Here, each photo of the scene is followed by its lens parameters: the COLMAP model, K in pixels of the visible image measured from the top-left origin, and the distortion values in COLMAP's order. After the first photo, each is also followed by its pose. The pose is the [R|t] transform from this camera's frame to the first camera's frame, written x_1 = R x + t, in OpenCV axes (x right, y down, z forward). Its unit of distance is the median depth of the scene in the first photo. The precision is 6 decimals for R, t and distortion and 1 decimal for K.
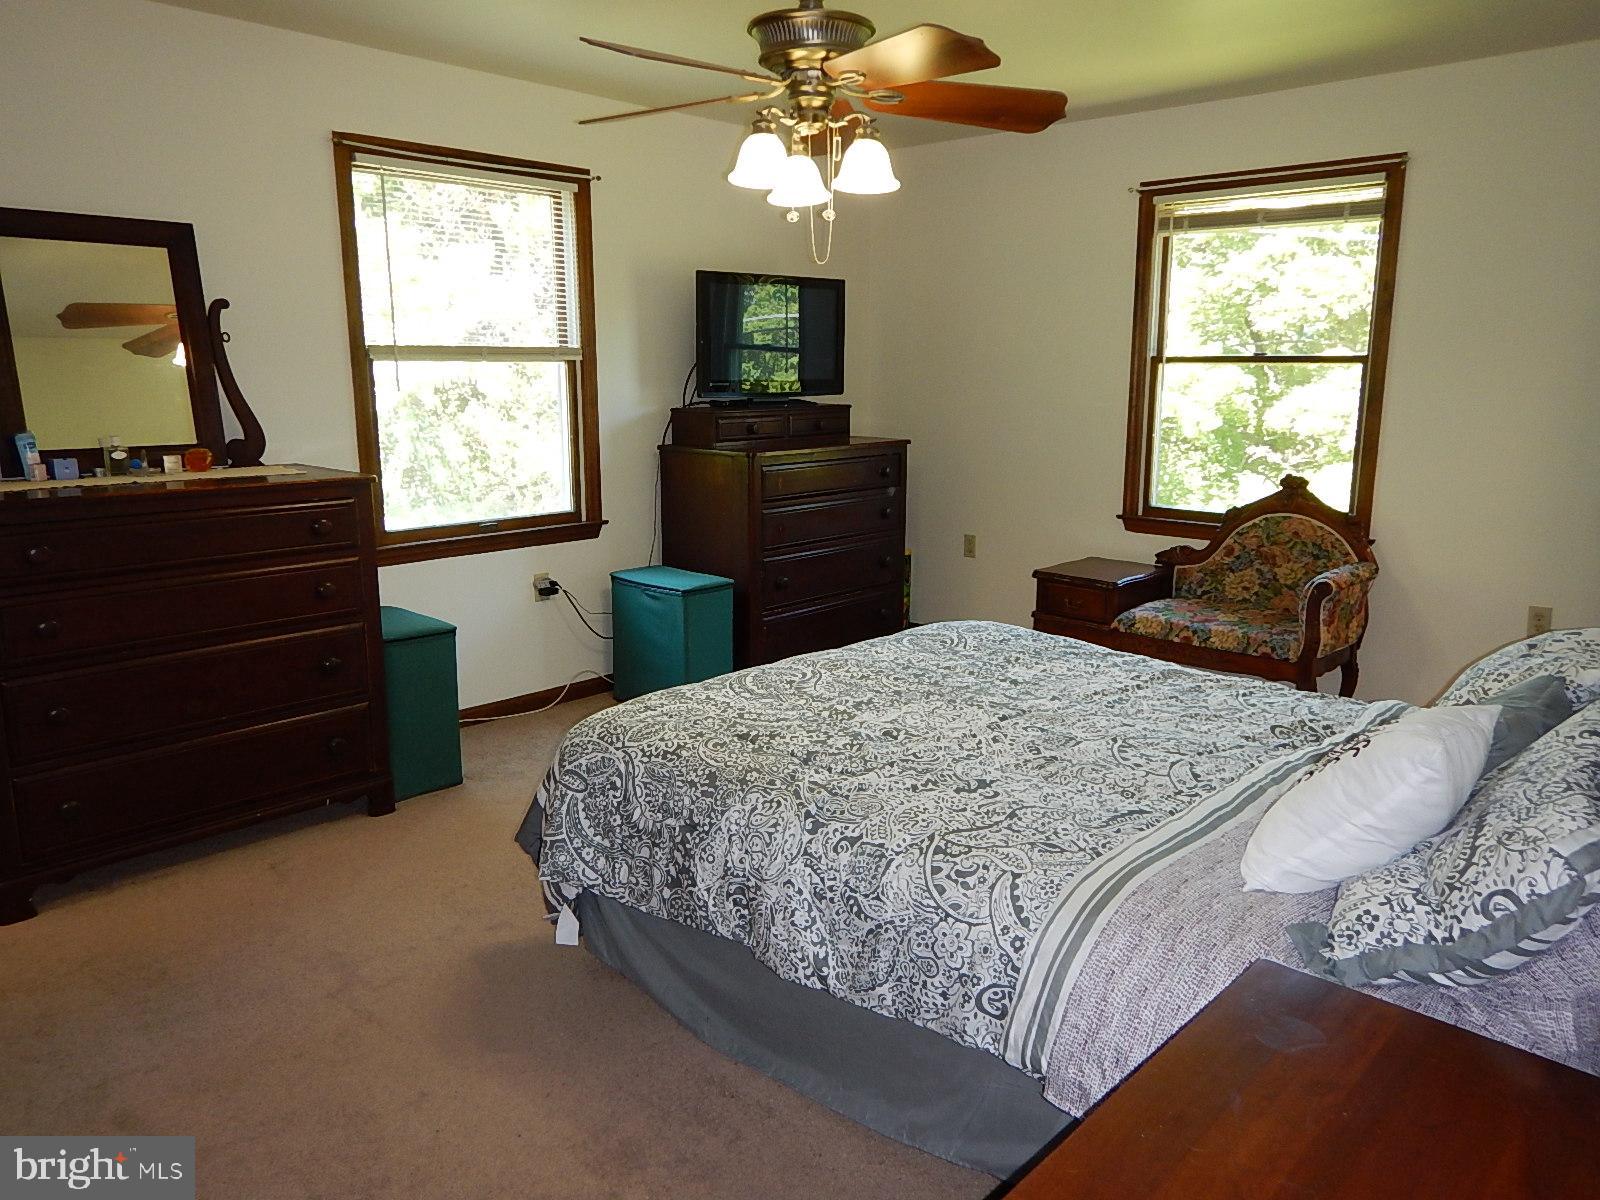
lens RADIAL K [[1152.1, 0, 800.0], [0, 1152.1, 600.0], [0, 0, 1]] dist [0.000990, 0.005997]
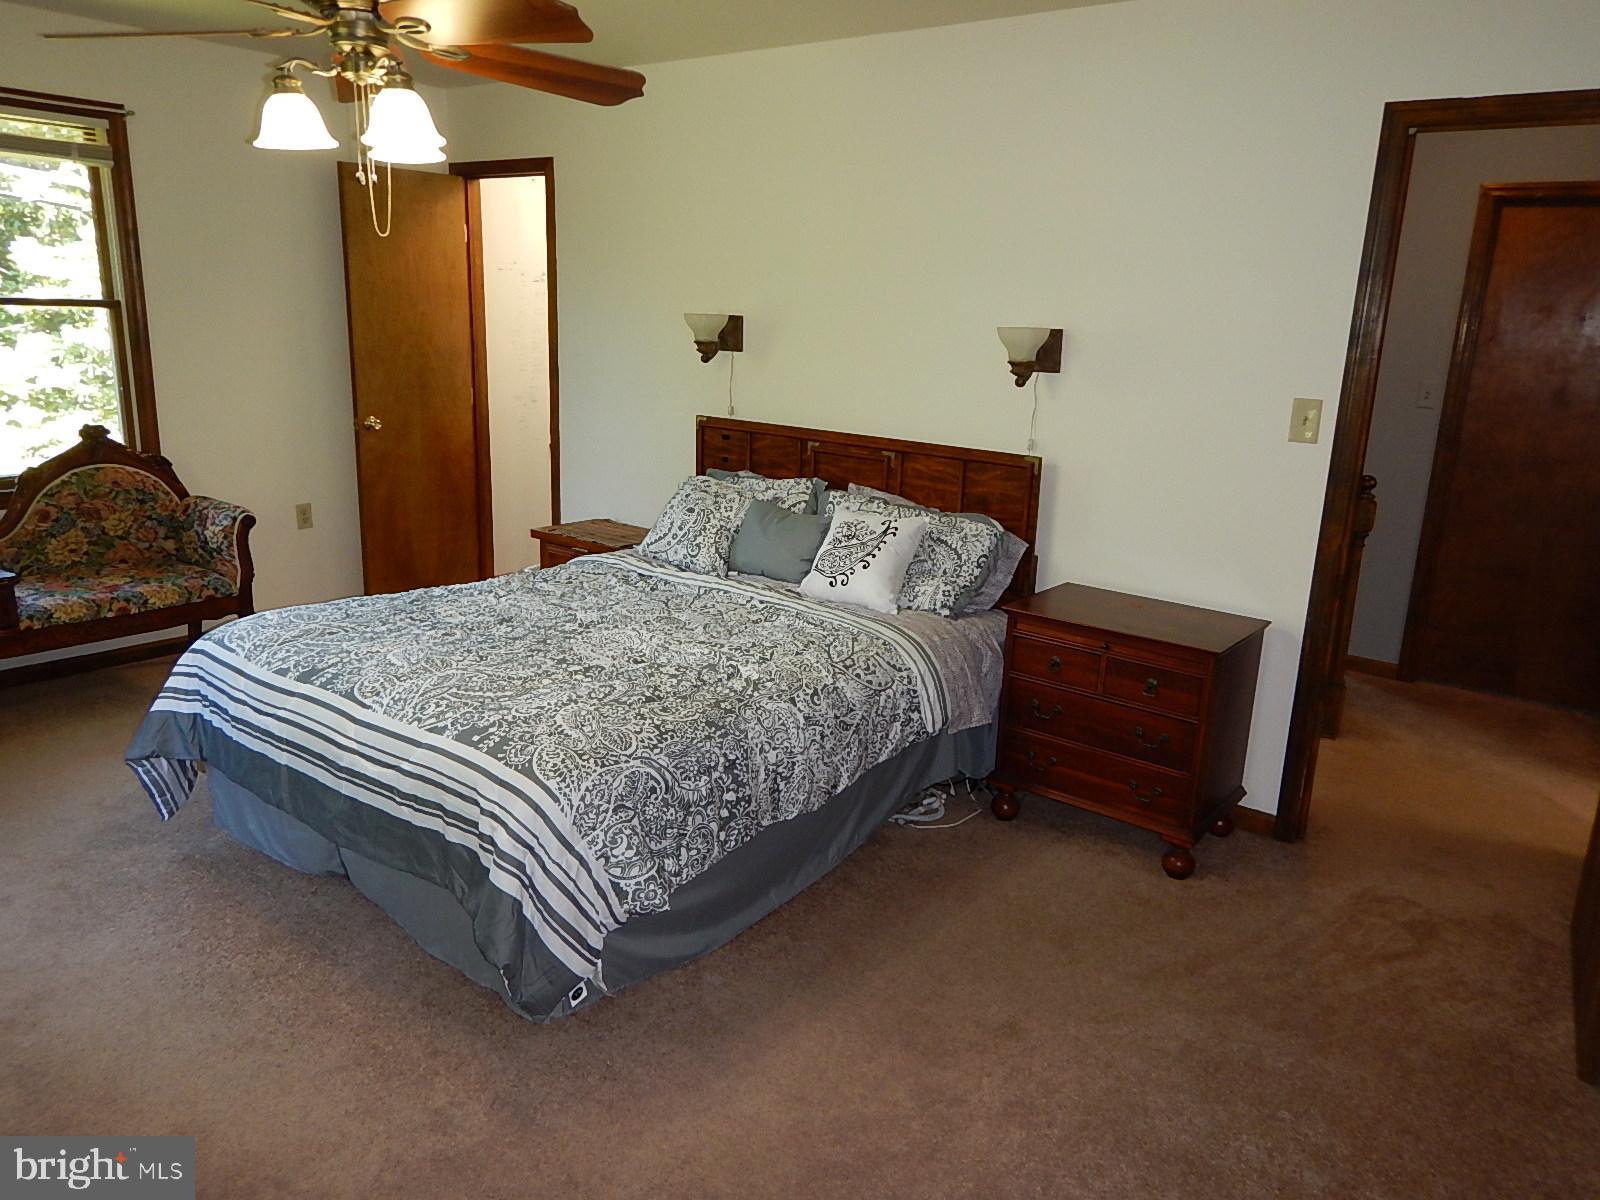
lens RADIAL K [[1152.1, 0, 800.0], [0, 1152.1, 600.0], [0, 0, 1]] dist [0.000990, 0.005997]
pose [[-0.090980, -0.257027, 0.962112, -0.607049], [0.160324, 0.949736, 0.268881, -0.135785], [-0.982863, 0.178712, -0.045199, 0.492359]]
